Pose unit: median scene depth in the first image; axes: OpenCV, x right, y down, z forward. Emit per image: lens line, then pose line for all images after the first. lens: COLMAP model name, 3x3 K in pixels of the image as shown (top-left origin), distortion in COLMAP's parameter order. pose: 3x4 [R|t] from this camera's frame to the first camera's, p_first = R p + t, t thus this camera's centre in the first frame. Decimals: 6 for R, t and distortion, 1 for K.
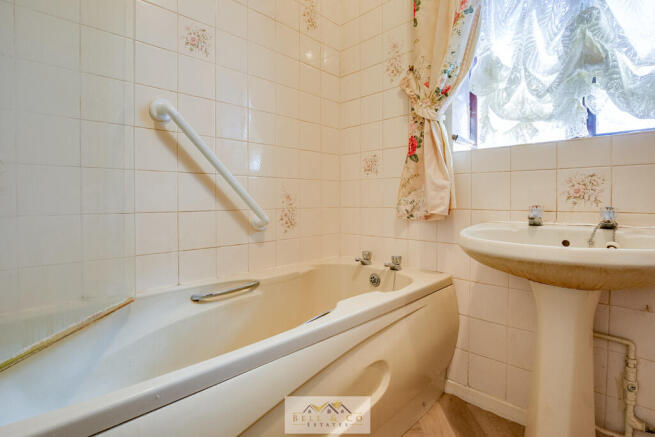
lens RADIAL K [[329.8, 0, 327.7], [0, 329.8, 203.0], [0, 0, 1]] dist [-0.000142, -0.000819]
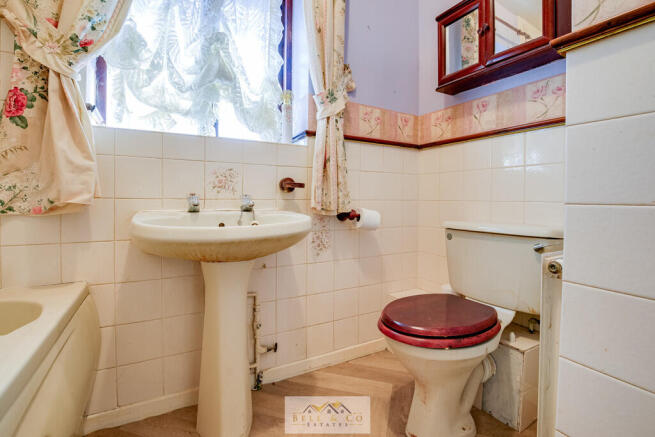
lens RADIAL K [[319.6, 0, 327.8], [0, 319.6, 200.9], [0, 0, 1]] dist [-0.014908, 0.001053]
pose [[0.270350, -0.003888, 0.962754, -0.202963], [0.000258, 0.999992, 0.003966, 0.023404], [-0.962762, -0.000824, 0.270349, 0.260523]]
